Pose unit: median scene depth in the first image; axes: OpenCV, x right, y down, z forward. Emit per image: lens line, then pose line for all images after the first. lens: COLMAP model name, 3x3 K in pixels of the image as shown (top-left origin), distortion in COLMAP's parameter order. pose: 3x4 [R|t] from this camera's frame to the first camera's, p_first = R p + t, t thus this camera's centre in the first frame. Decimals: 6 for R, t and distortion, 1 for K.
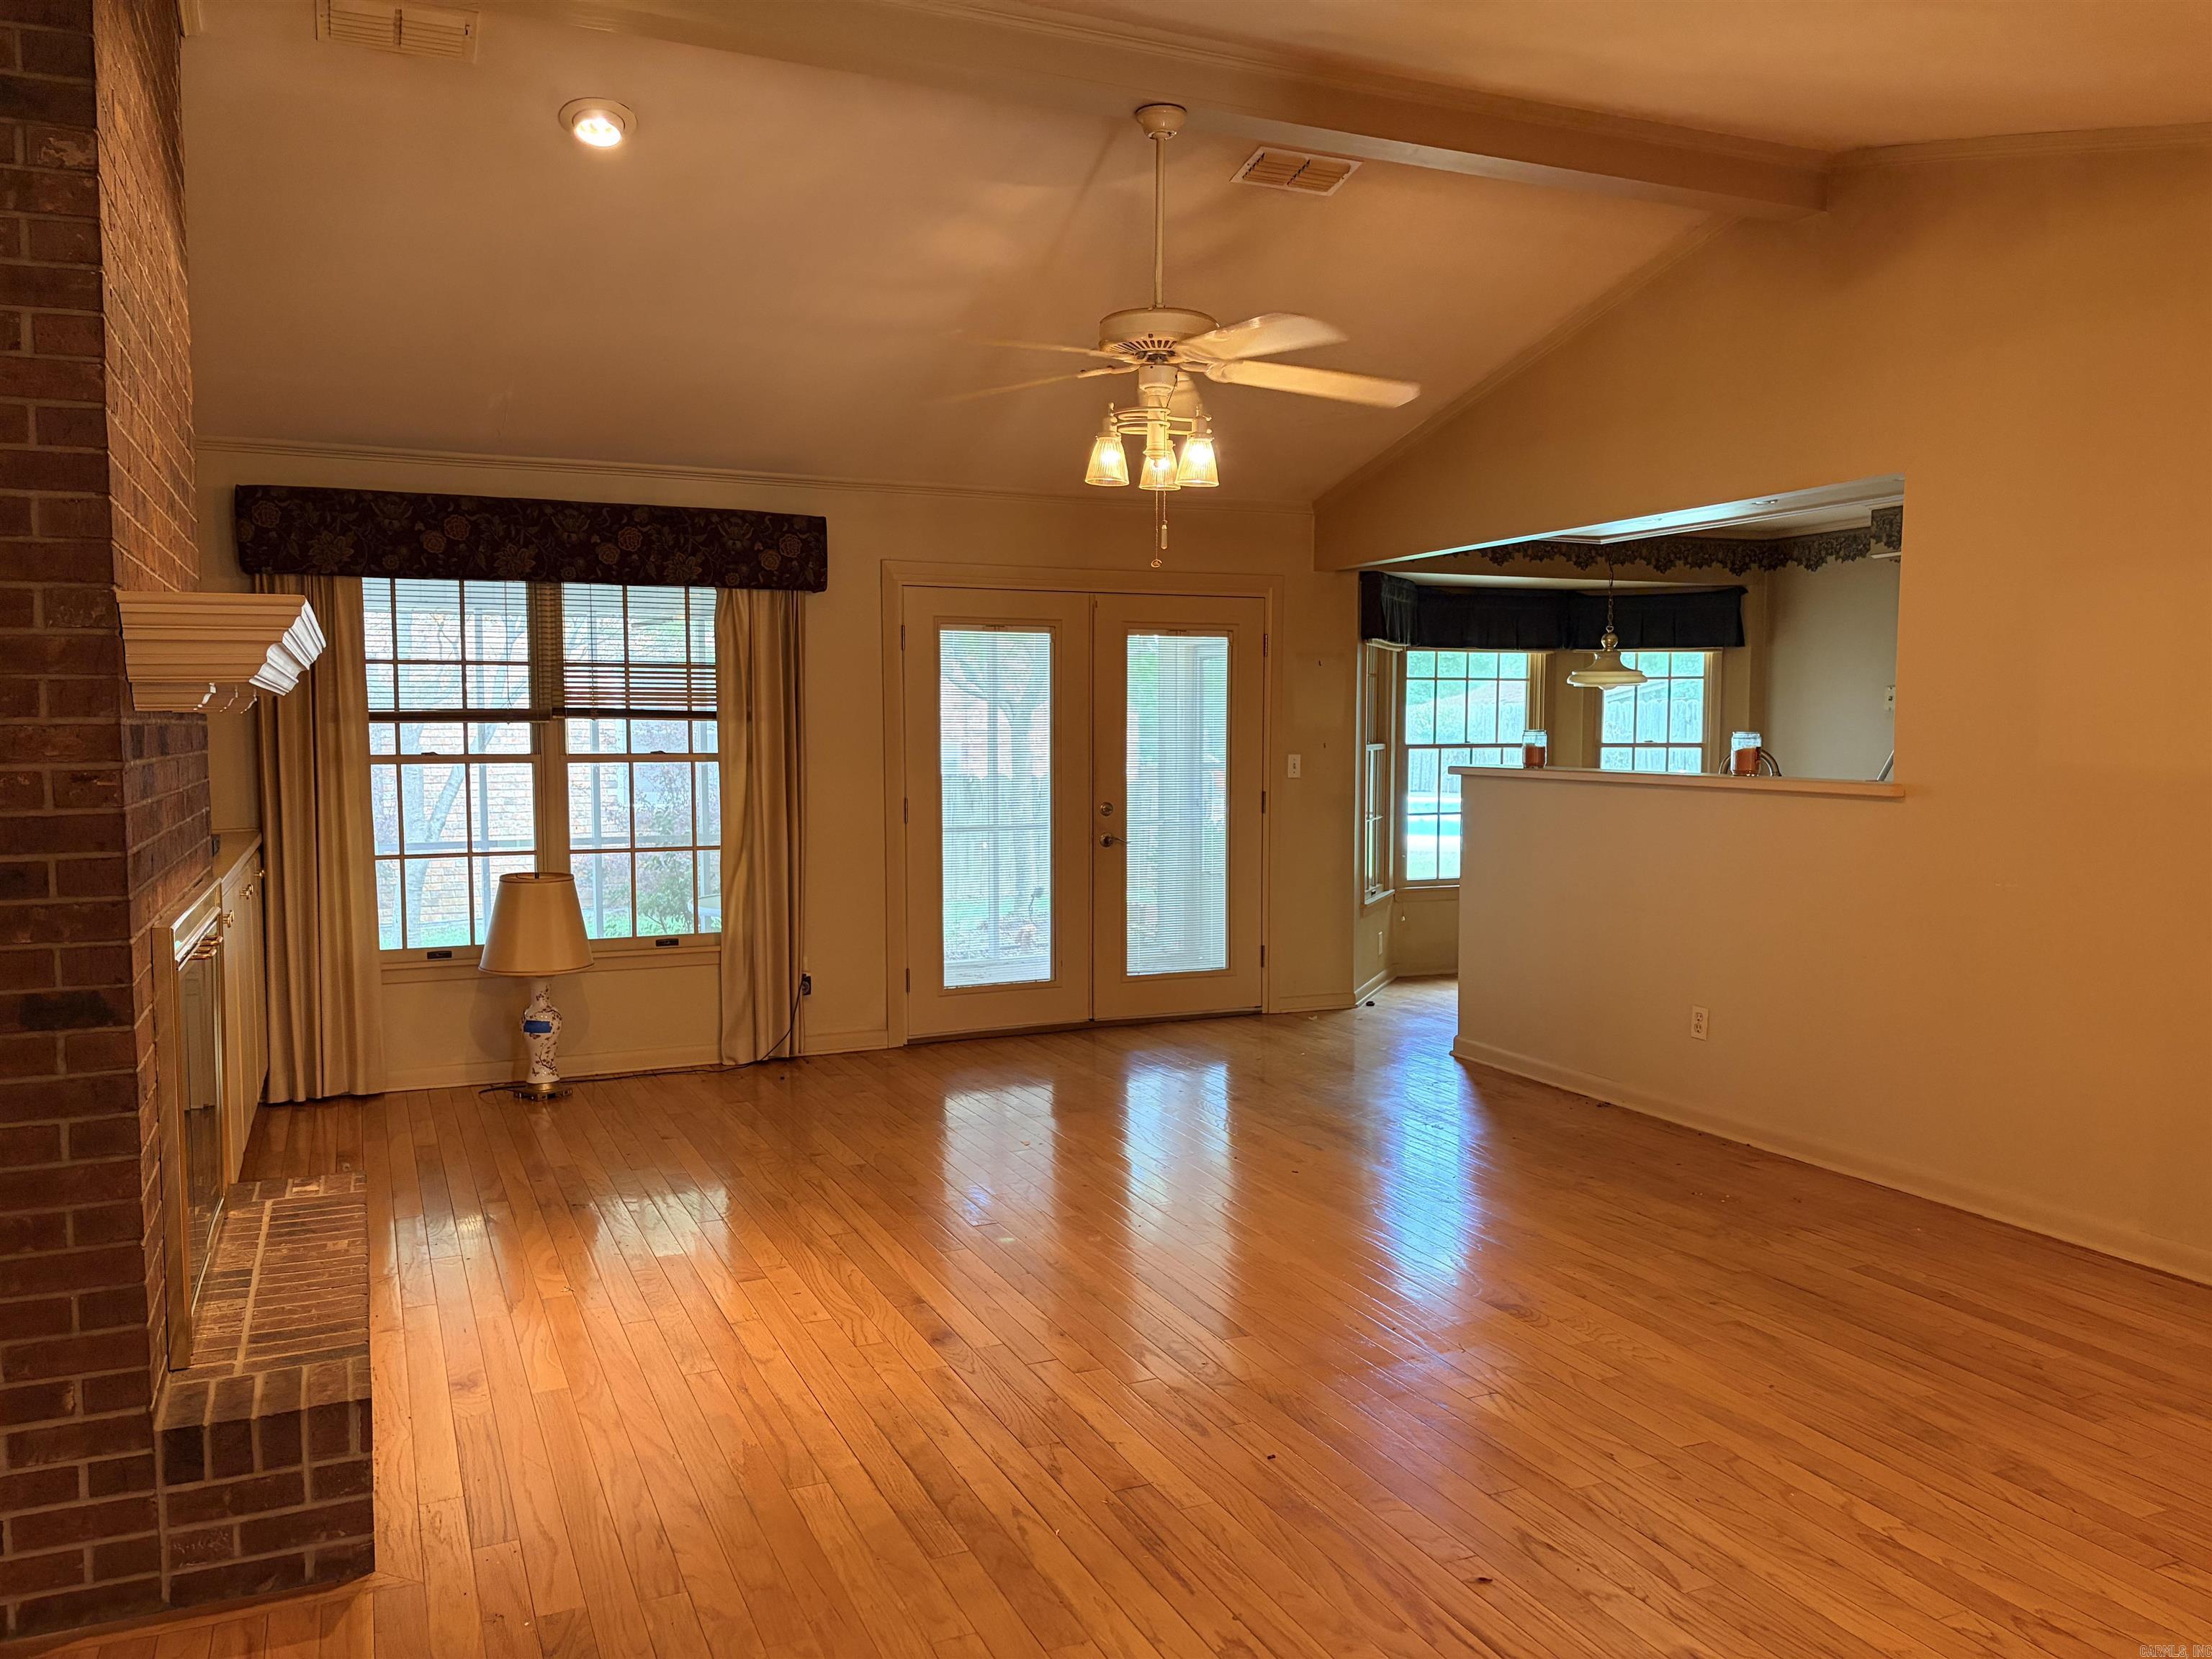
lens RADIAL K [[1662.4, 0, 1104.2], [0, 1662.4, 838.7], [0, 0, 1]] dist [0.027238, -0.027223]
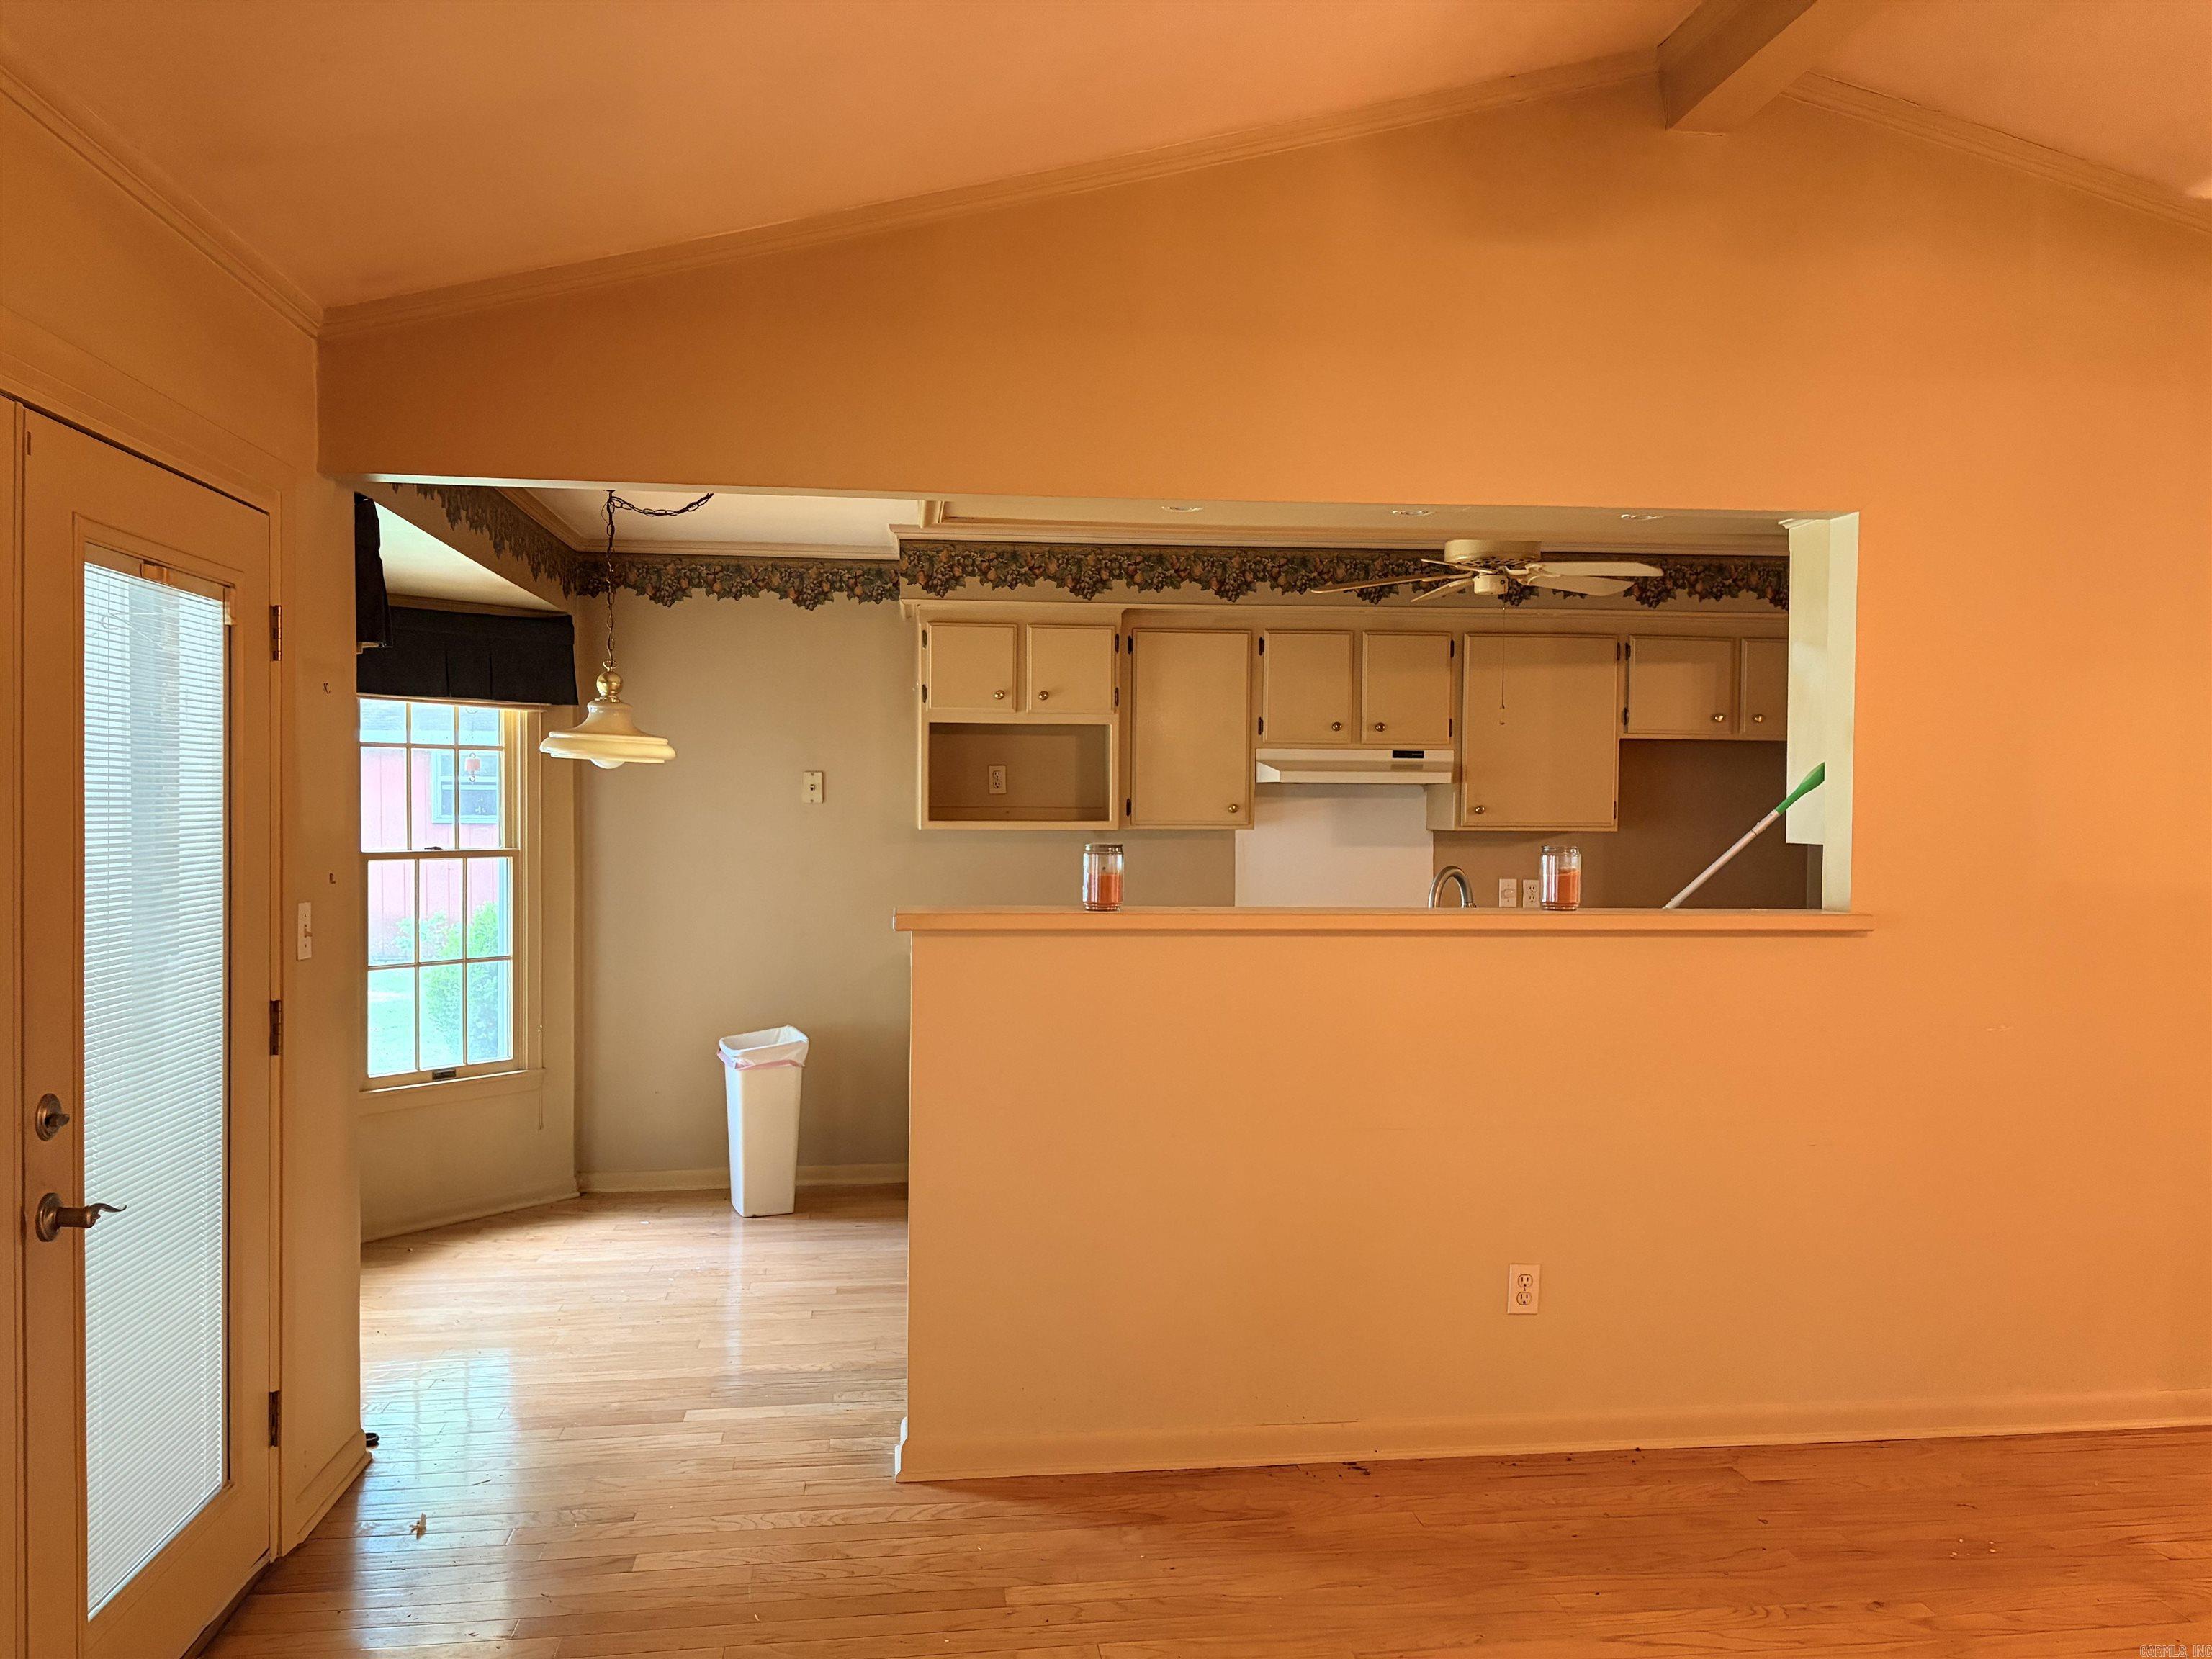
lens RADIAL K [[1662.4, 0, 1104.9], [0, 1662.4, 838.7], [0, 0, 1]] dist [0.027238, -0.027223]
pose [[0.288010, -0.014226, 0.957522, -0.232193], [0.058944, 0.998257, -0.002898, -0.054555], [-0.955812, 0.057275, 0.288346, 0.706567]]
